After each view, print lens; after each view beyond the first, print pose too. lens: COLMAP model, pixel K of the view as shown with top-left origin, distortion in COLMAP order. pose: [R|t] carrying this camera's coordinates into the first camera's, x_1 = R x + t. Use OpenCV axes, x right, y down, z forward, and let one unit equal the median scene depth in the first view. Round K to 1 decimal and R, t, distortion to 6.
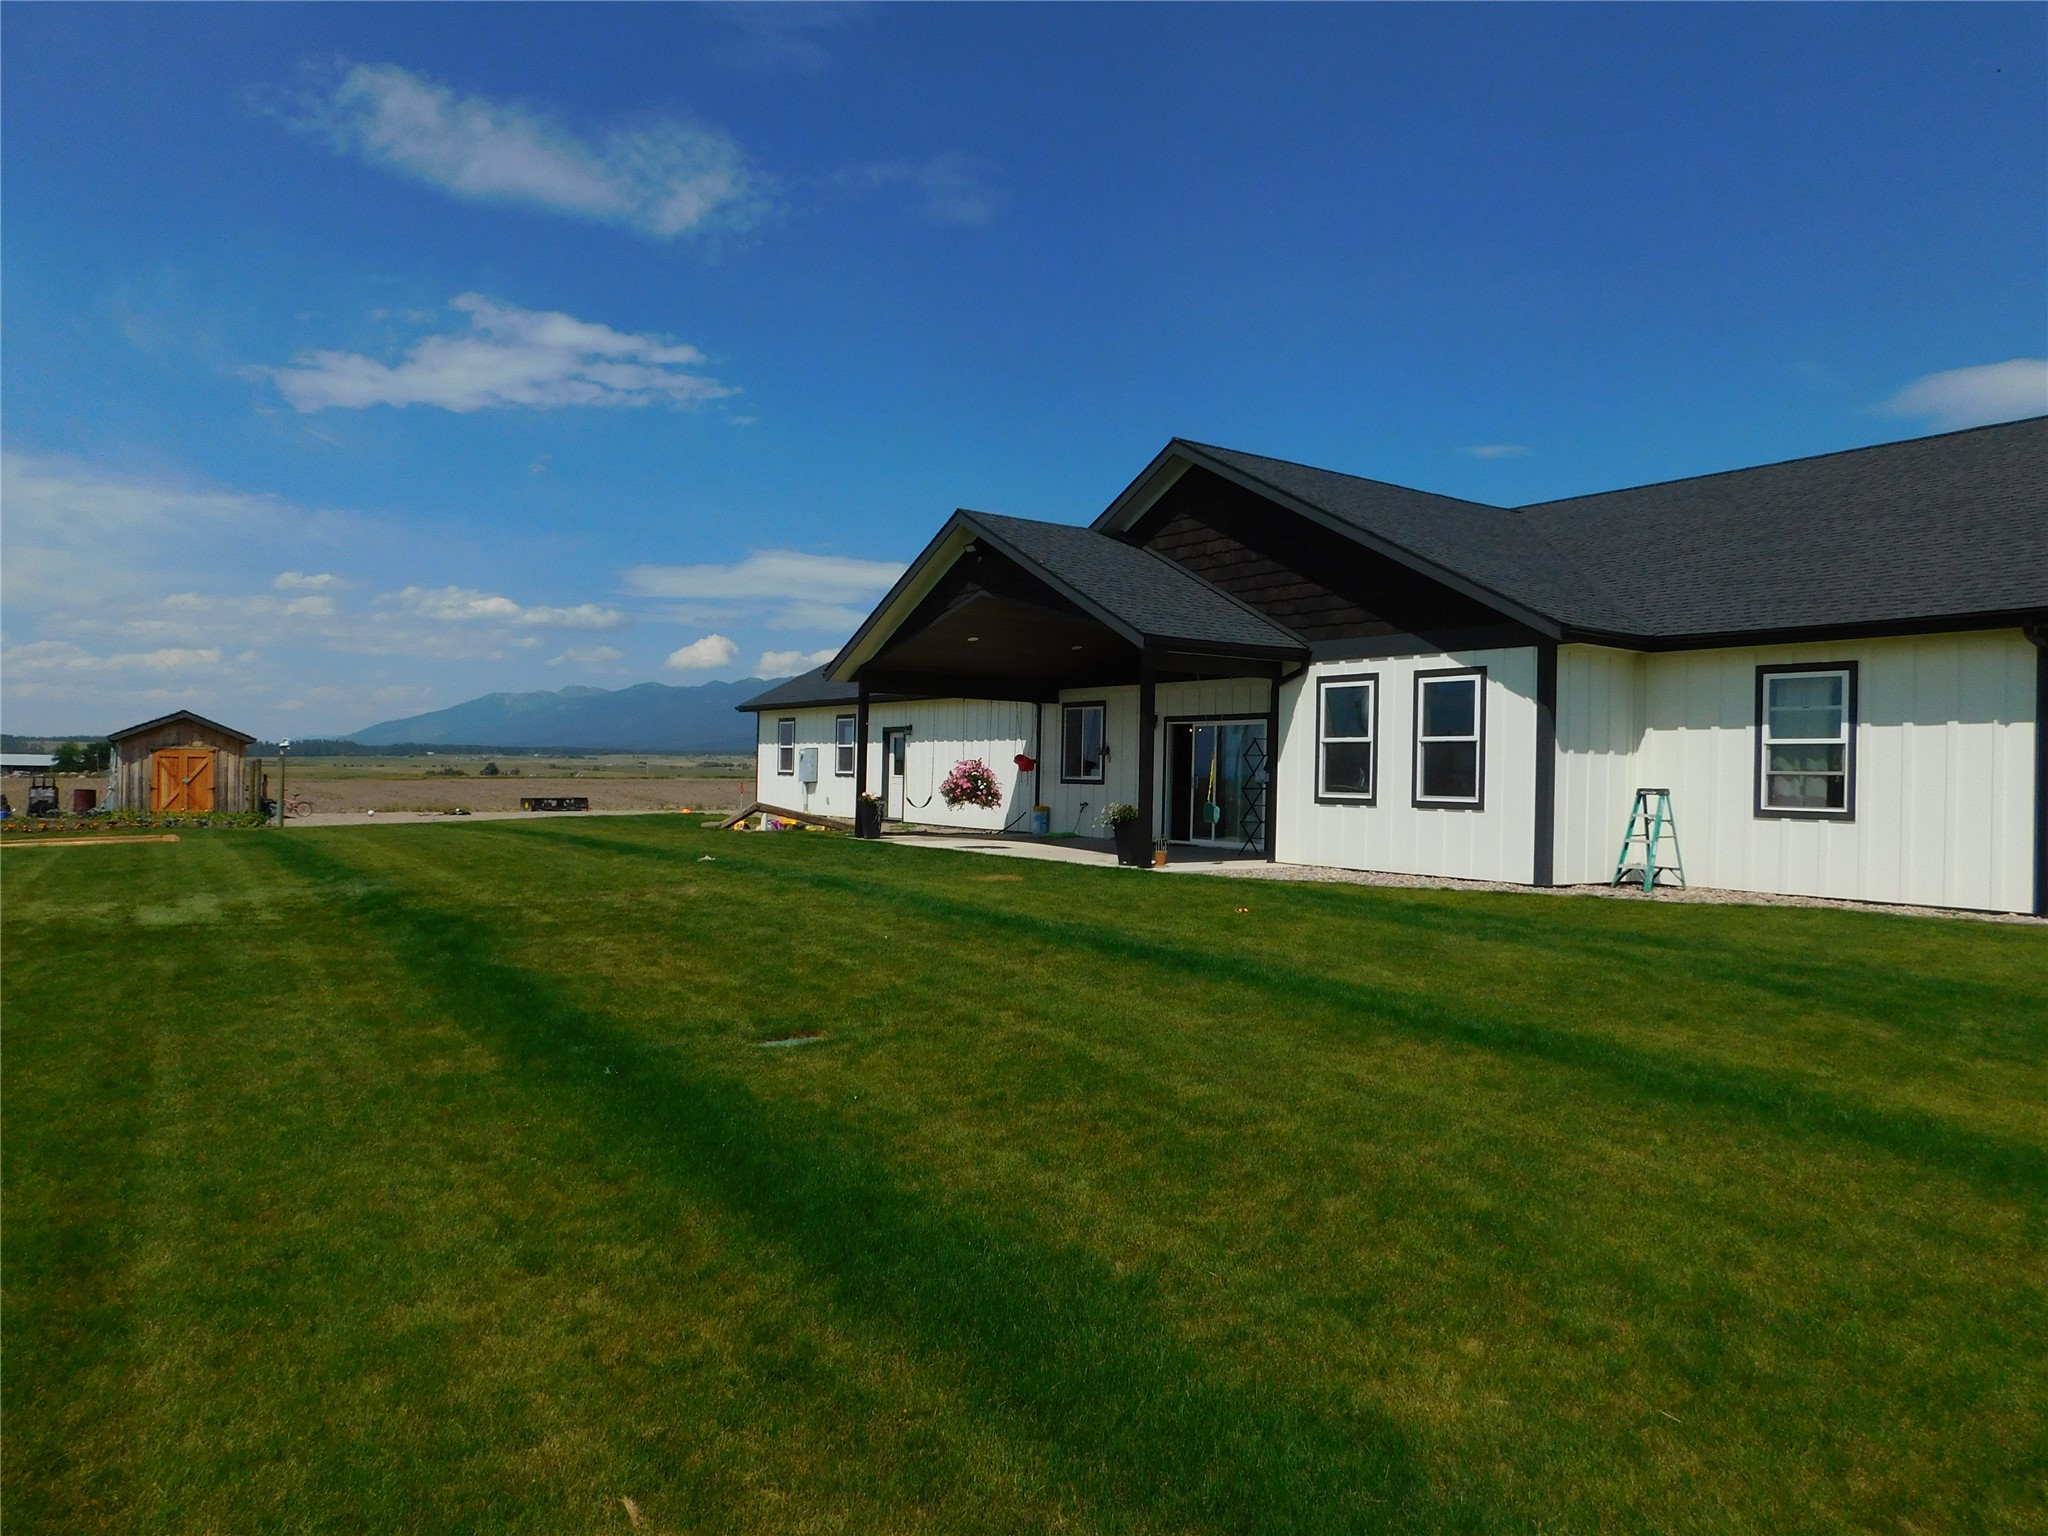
lens RADIAL K [[1361.4, 0, 1021.6], [0, 1361.4, 767.0], [0, 0, 1]] dist [-0.069773, 0.055411]
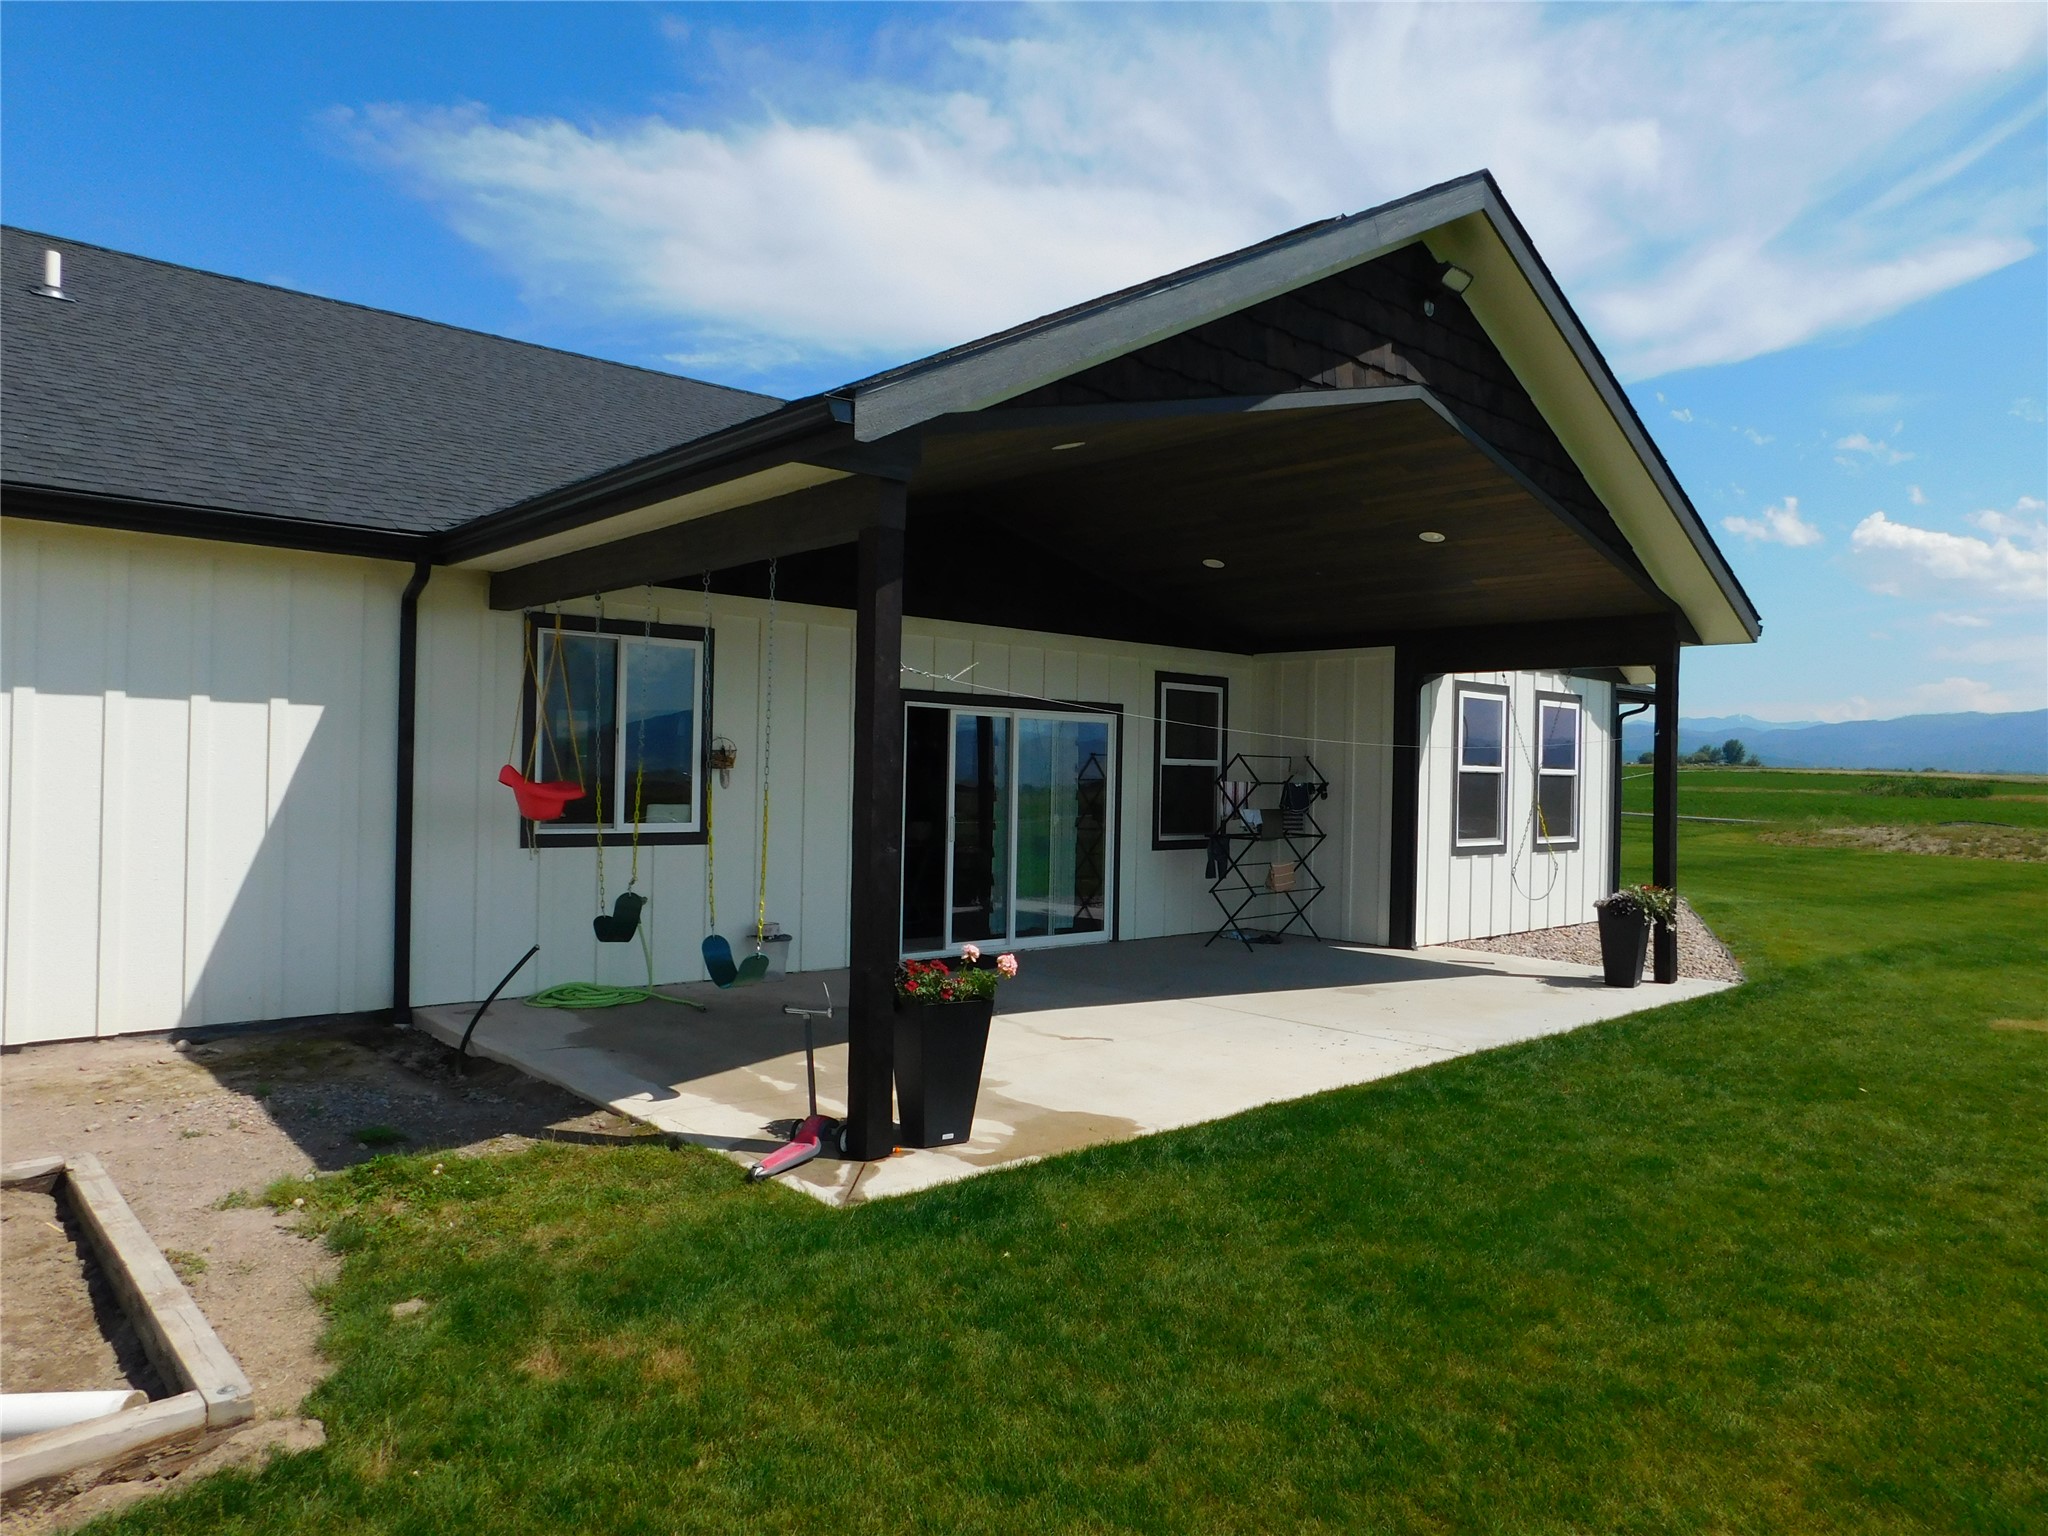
lens RADIAL K [[1361.4, 0, 1009.9], [0, 1361.4, 767.7], [0, 0, 1]] dist [-0.069773, 0.055411]
pose [[-0.129014, -0.011810, 0.991572, -0.410545], [-0.025615, 0.999635, 0.008573, -0.017592], [-0.991312, -0.024293, -0.129269, 1.172631]]
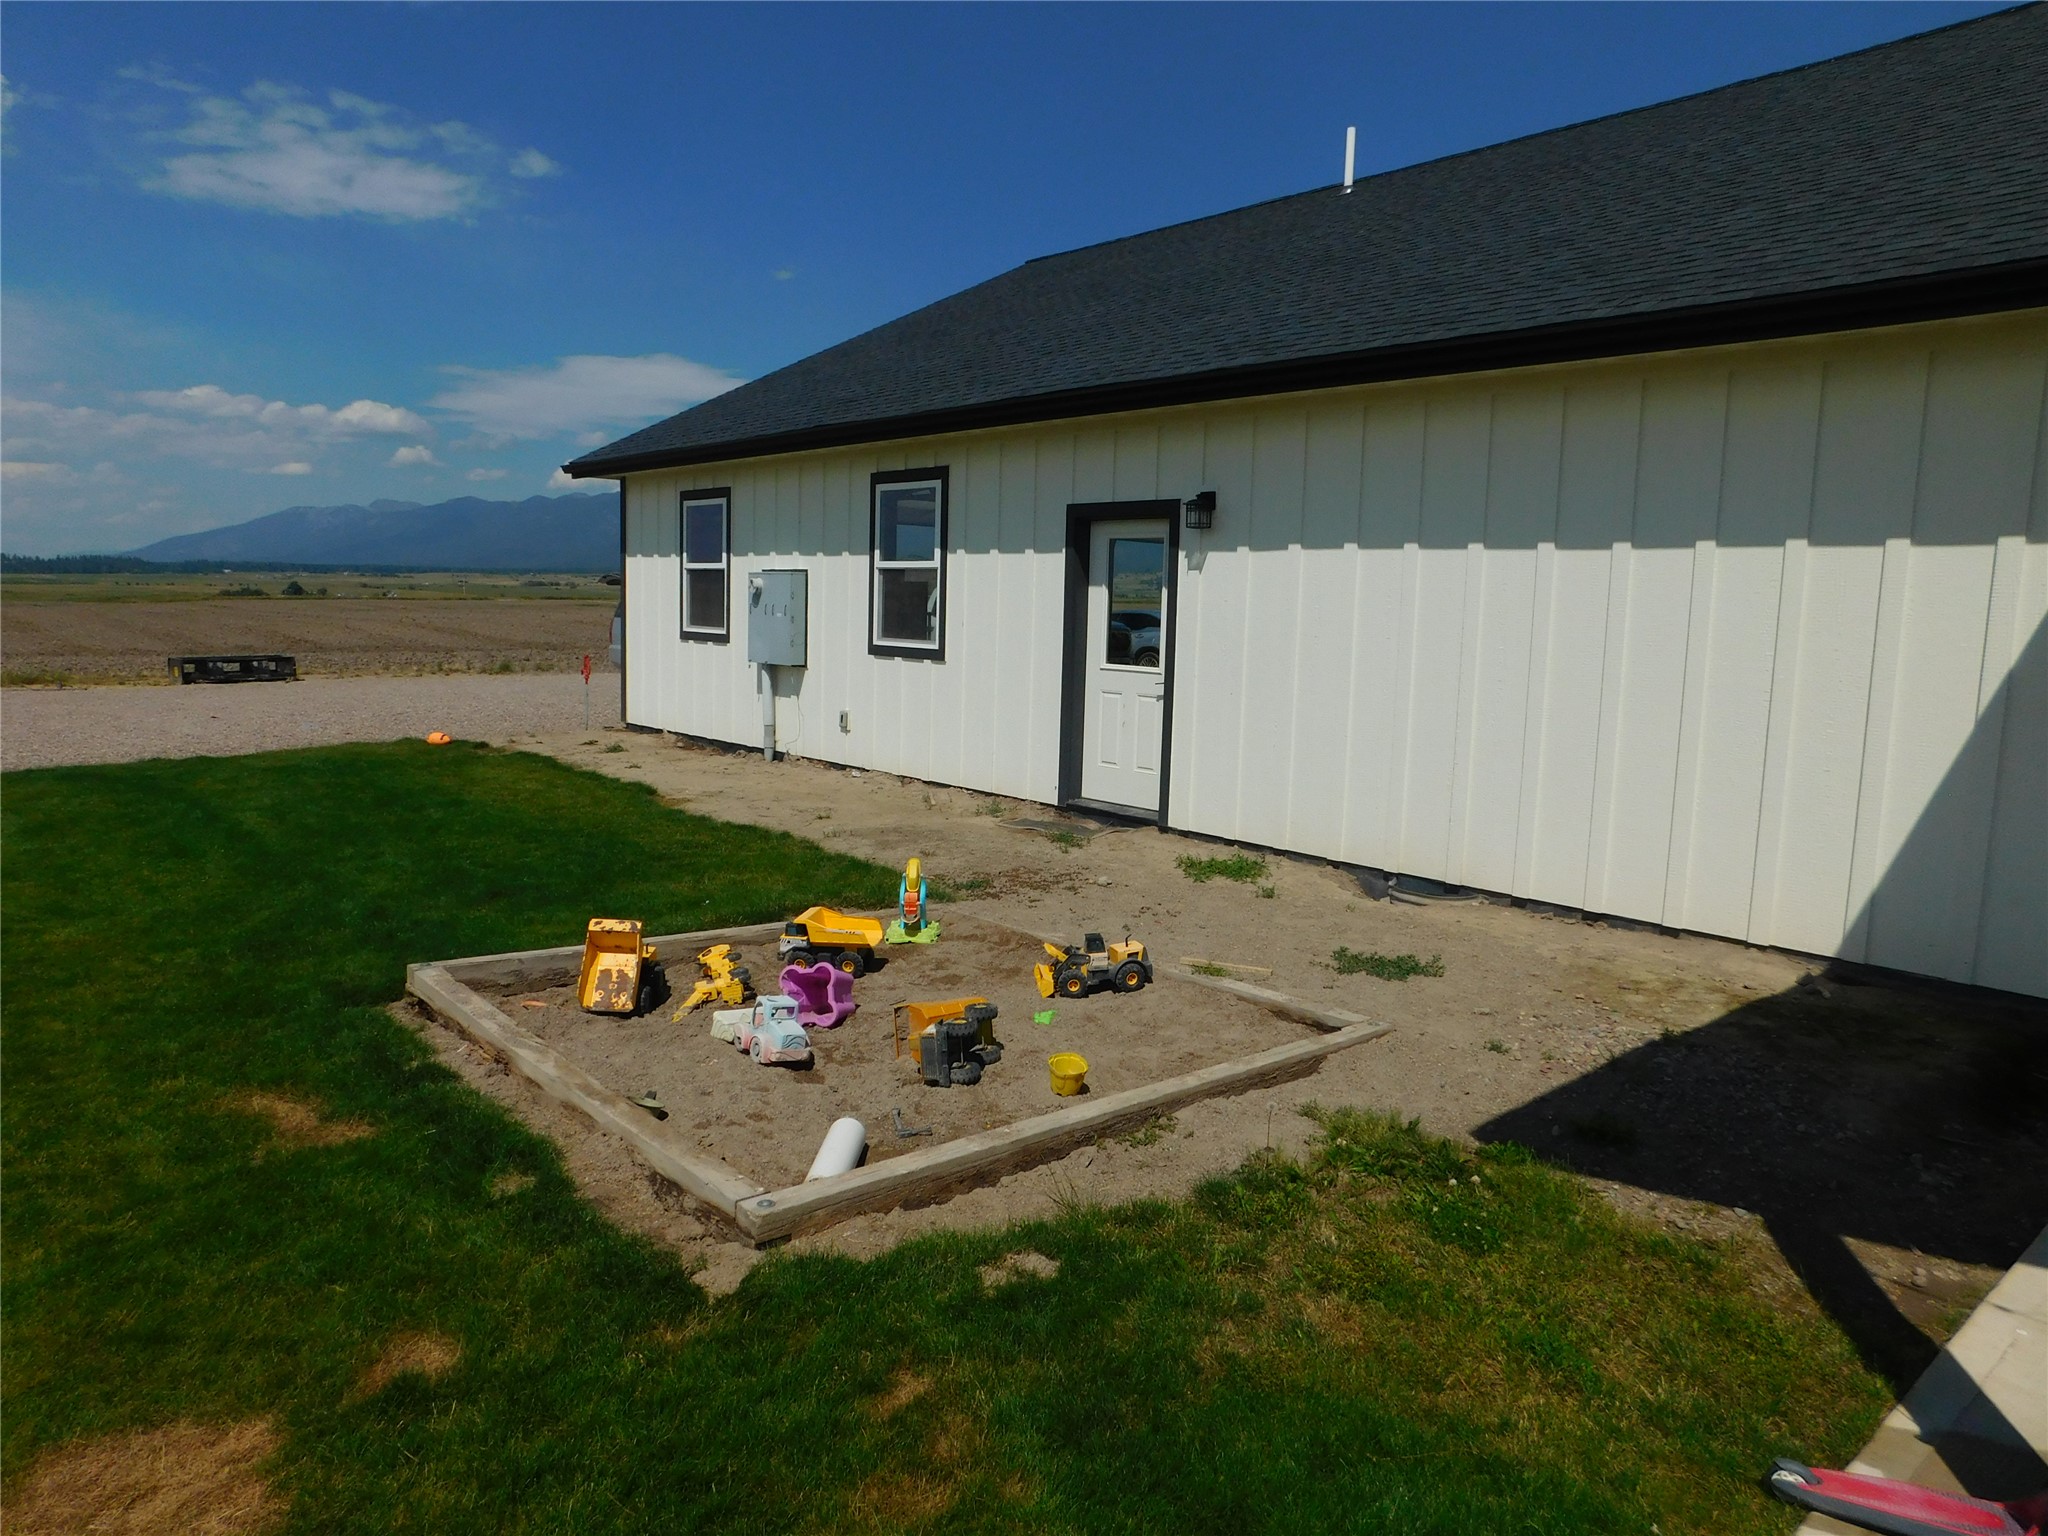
lens RADIAL K [[1361.4, 0, 1001.6], [0, 1361.4, 780.7], [0, 0, 1]] dist [-0.069773, 0.055411]
pose [[0.994622, -0.006751, 0.103355, -0.230328], [-0.007830, 0.990117, 0.140029, -0.015743], [-0.103279, -0.140085, 0.984738, 1.081951]]
